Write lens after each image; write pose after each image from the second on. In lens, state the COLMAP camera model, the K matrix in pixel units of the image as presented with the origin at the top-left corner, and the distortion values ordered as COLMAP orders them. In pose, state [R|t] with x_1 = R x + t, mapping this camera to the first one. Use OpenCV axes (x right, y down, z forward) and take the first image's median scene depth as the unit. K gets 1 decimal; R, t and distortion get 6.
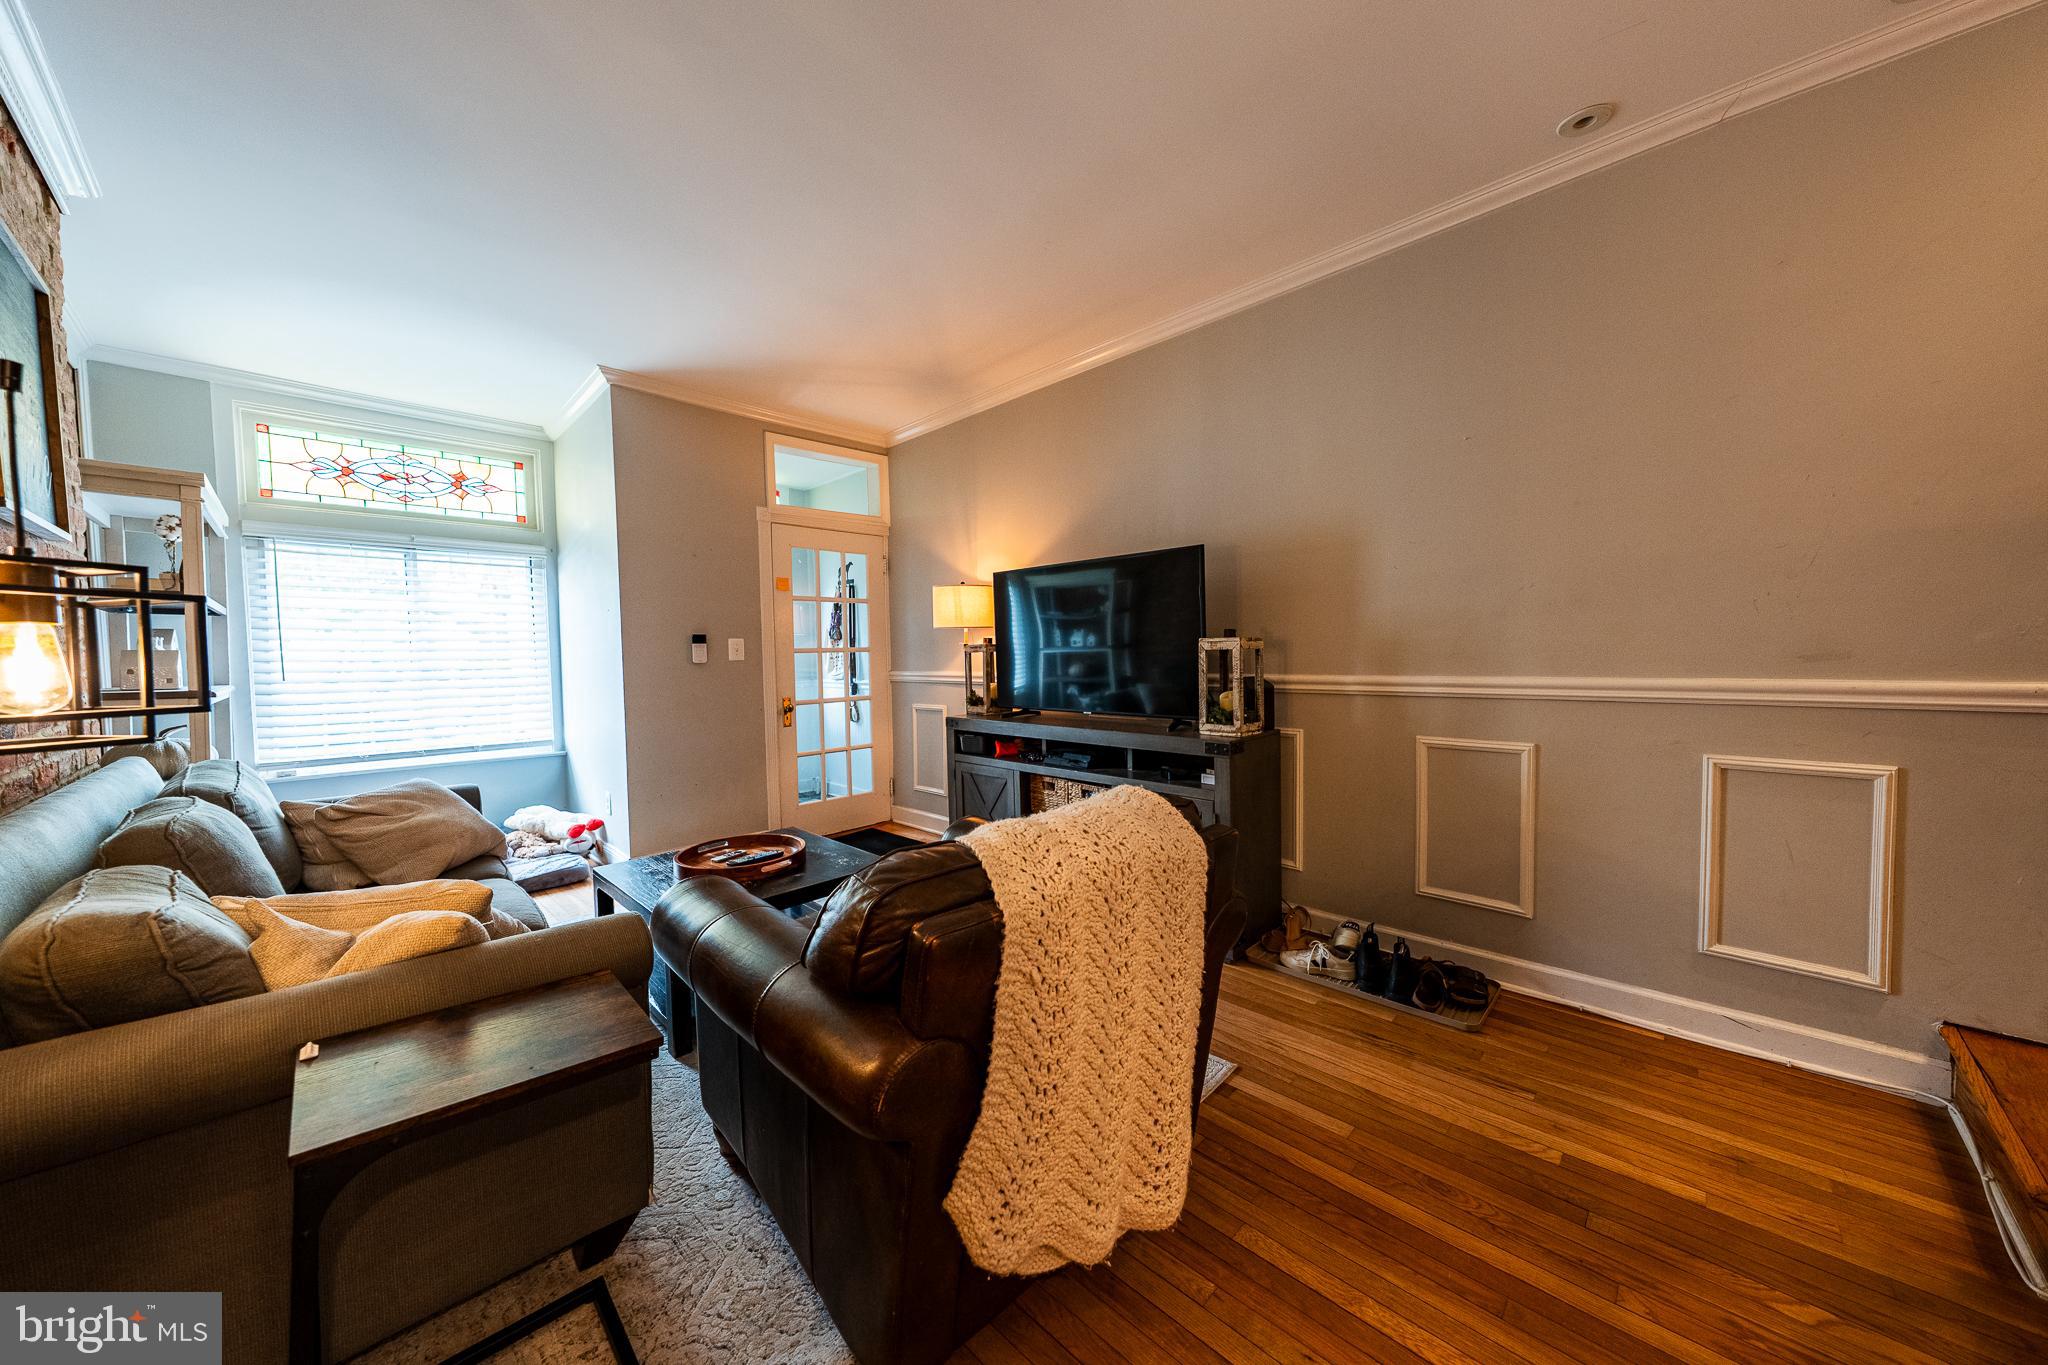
lens RADIAL K [[700.7, 0, 1024.0], [0, 700.7, 682.5], [0, 0, 1]] dist [-0.001725, -0.000103]
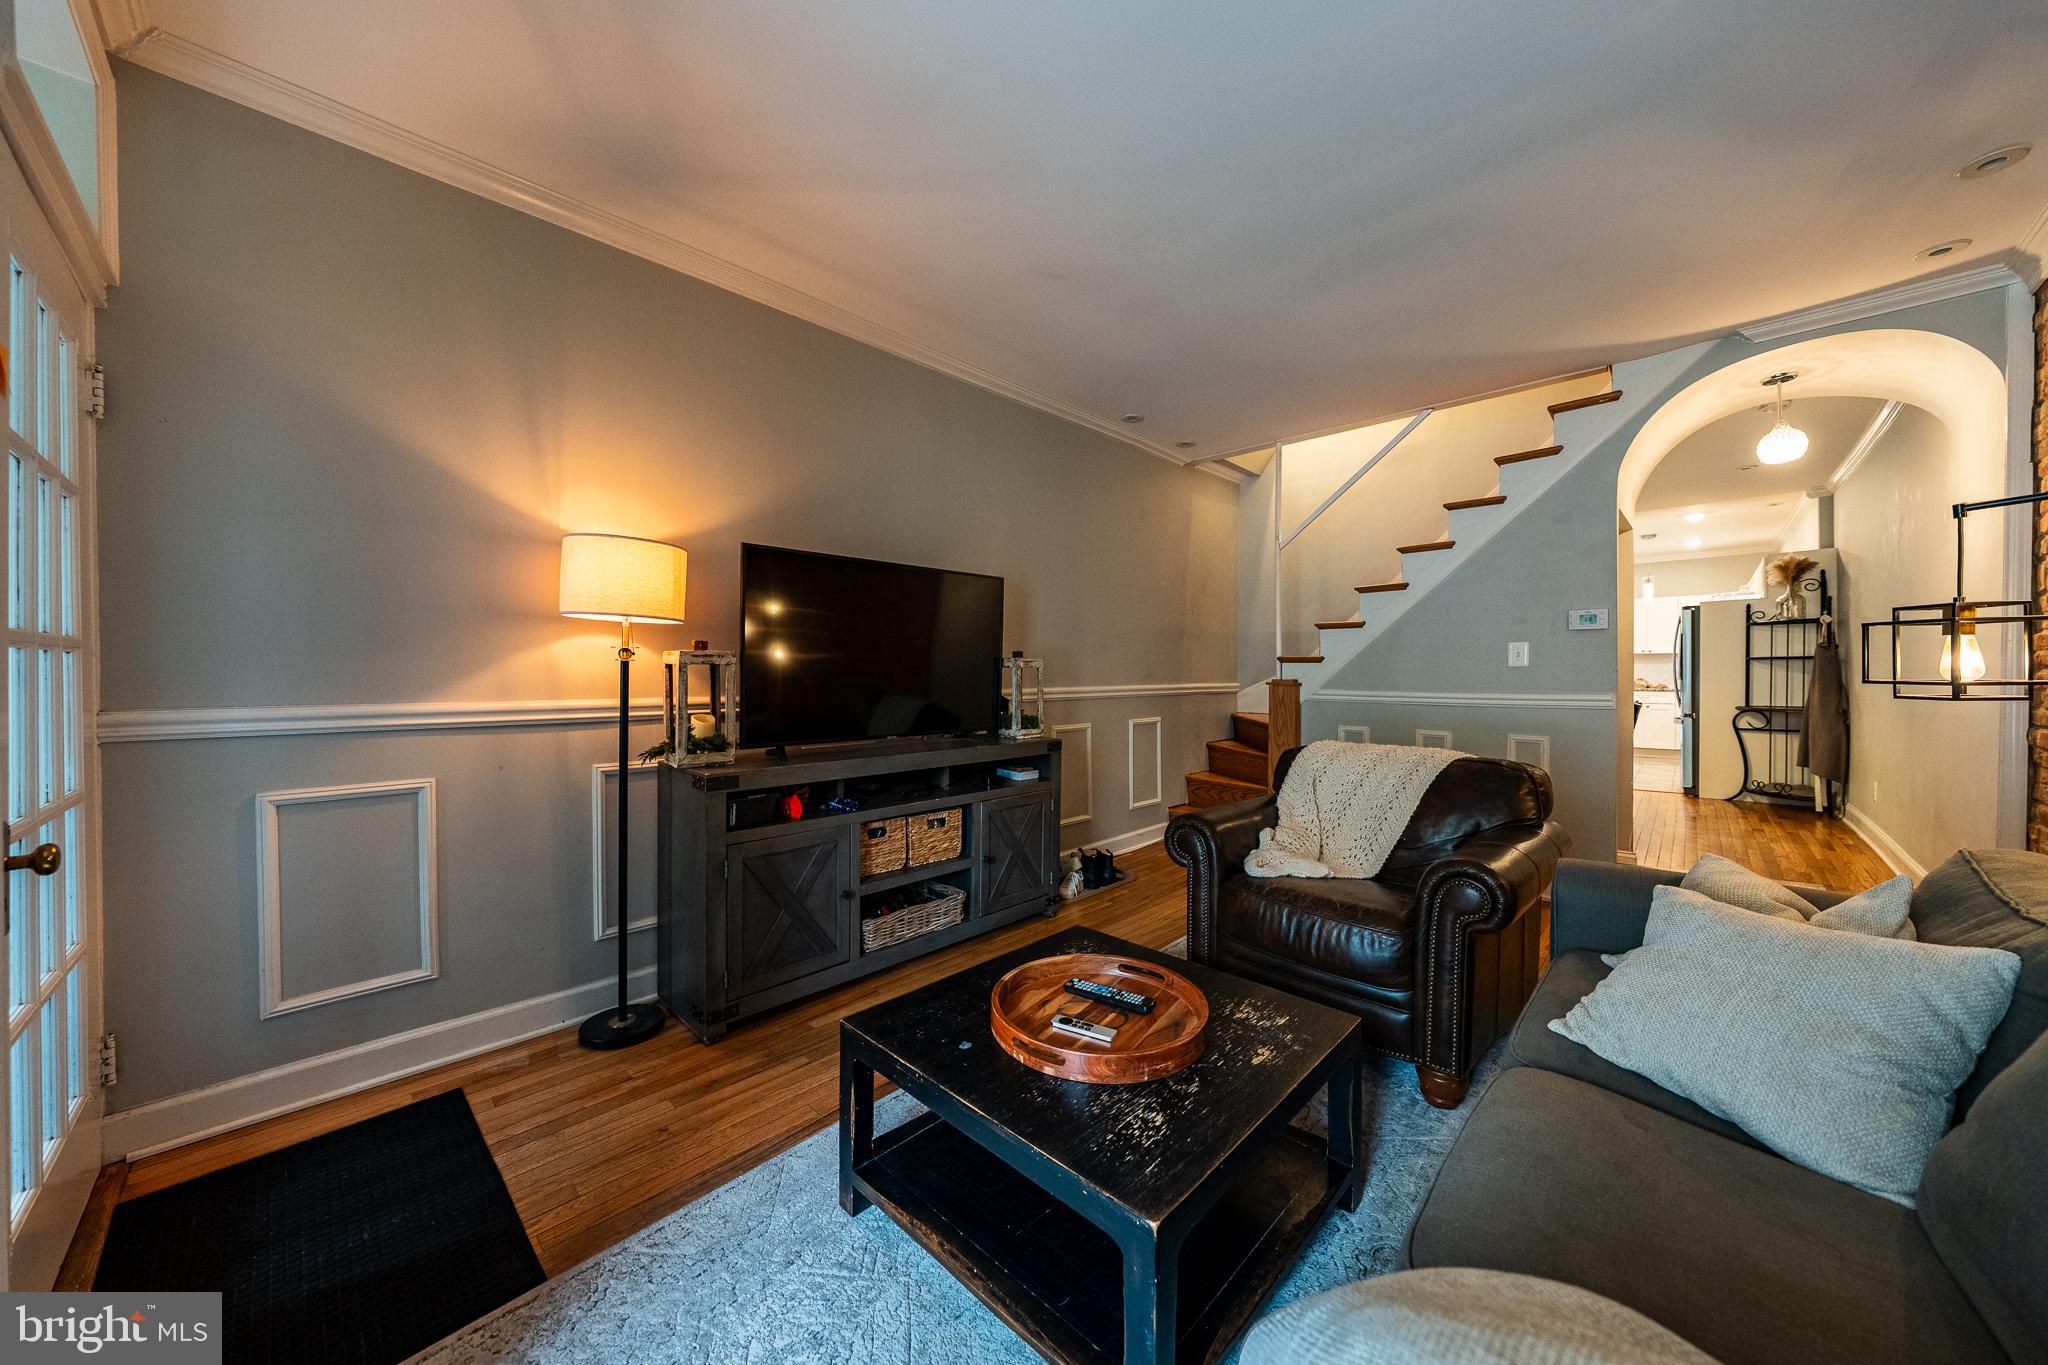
lens RADIAL K [[700.7, 0, 1024.0], [0, 700.7, 682.5], [0, 0, 1]] dist [-0.001725, -0.000103]
pose [[-0.005956, 0.007651, 0.999953, -0.692418], [0.051850, 0.998628, -0.007332, -0.008116], [-0.998637, 0.051803, -0.006344, 0.747011]]
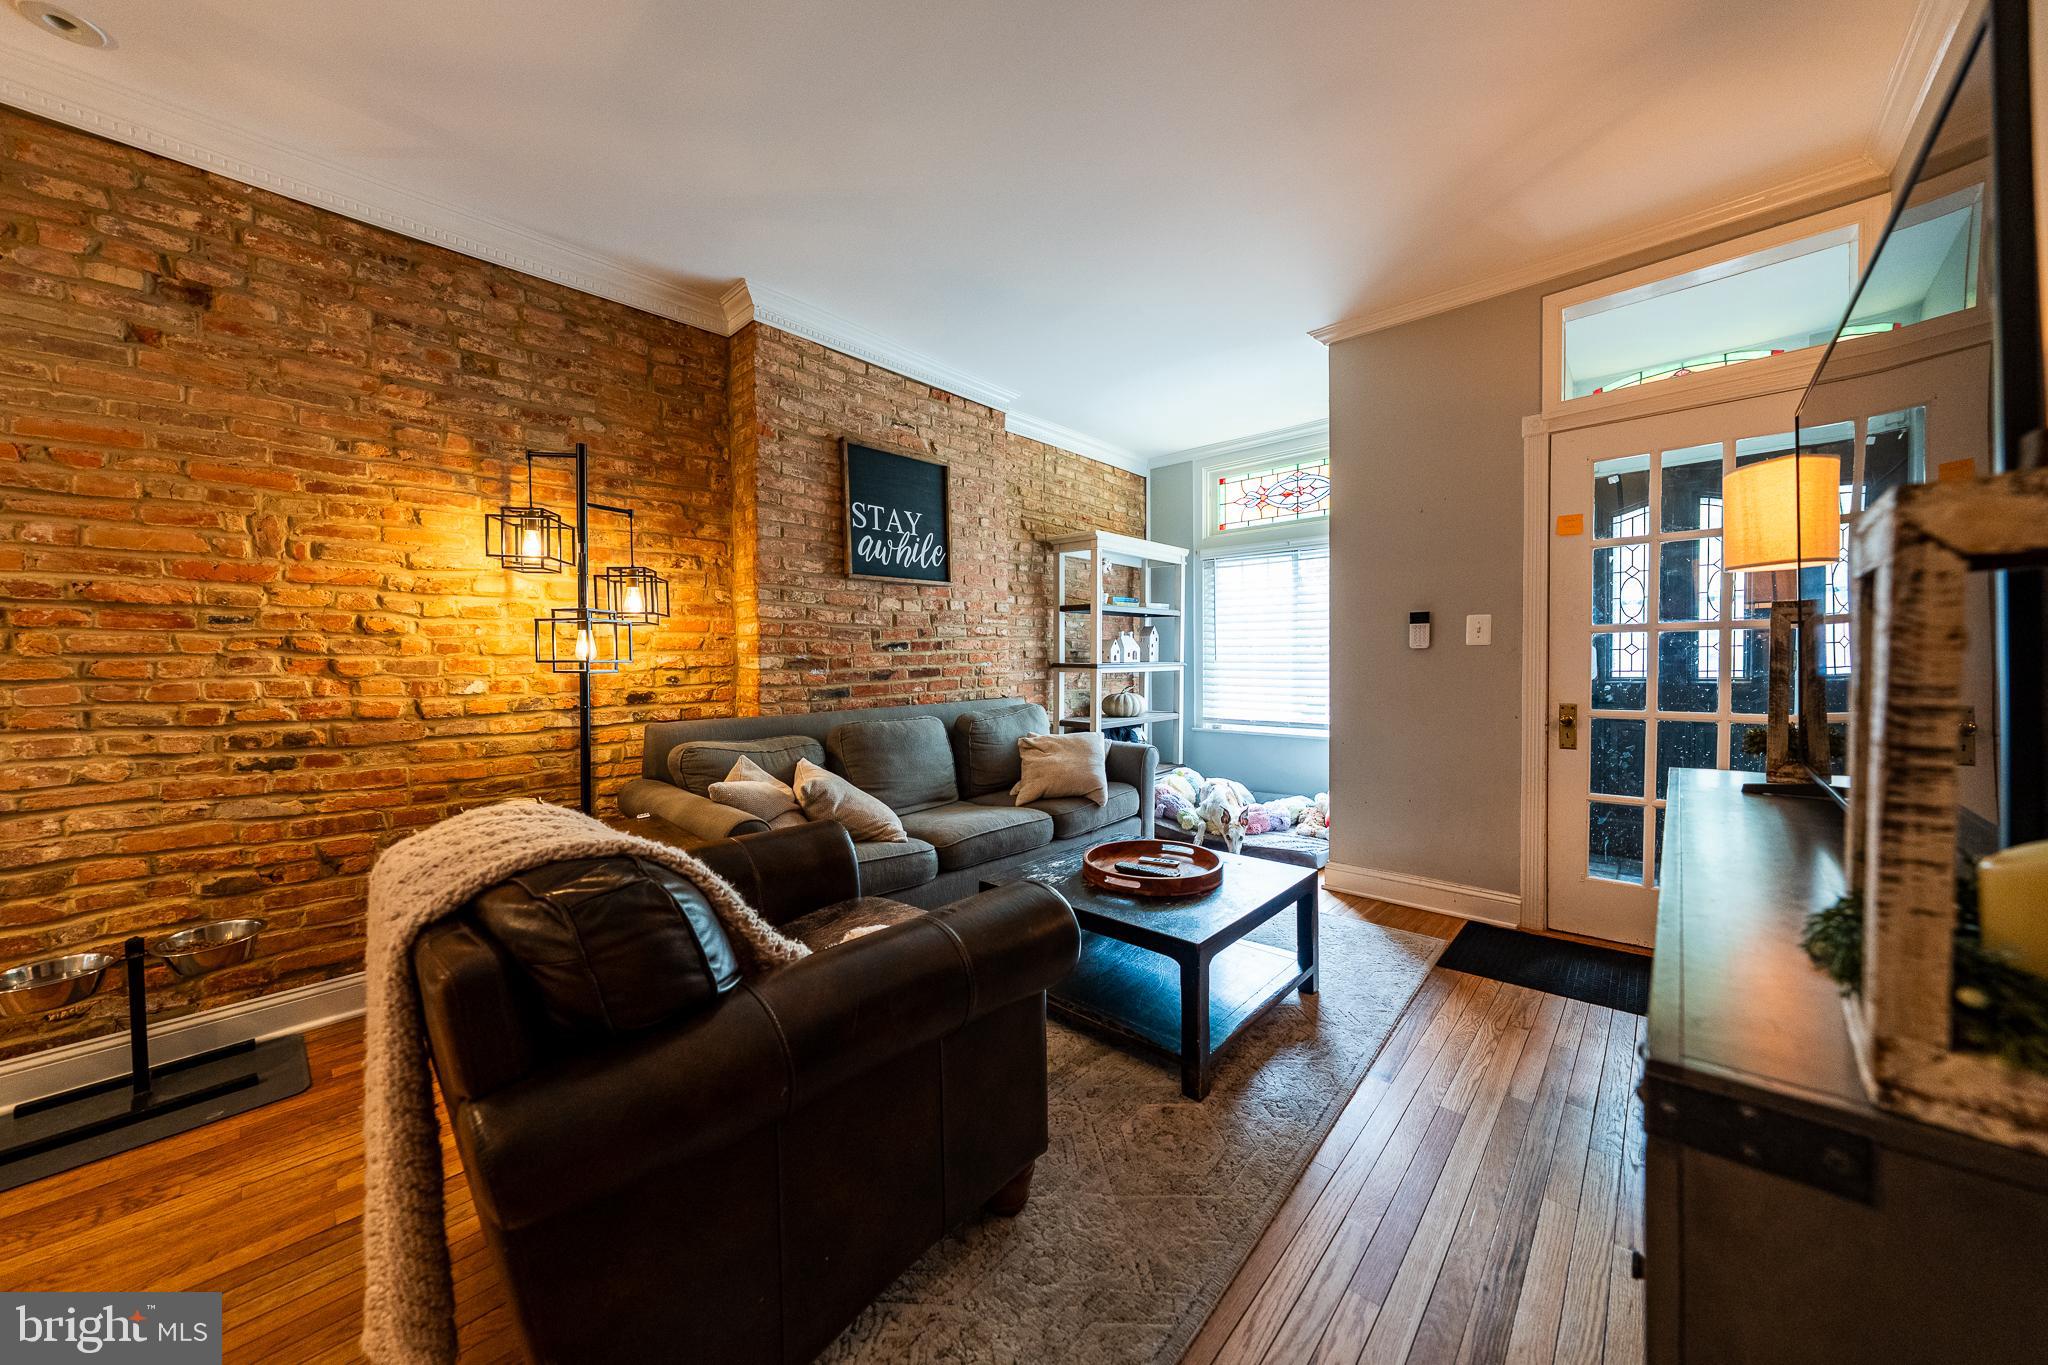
lens RADIAL K [[700.7, 0, 1024.0], [0, 700.7, 682.5], [0, 0, 1]] dist [-0.001725, -0.000103]
pose [[0.021152, 0.050612, -0.998494, 0.328071], [-0.038356, 0.998024, 0.049776, -0.012332], [0.999040, 0.037246, 0.023051, 0.566248]]
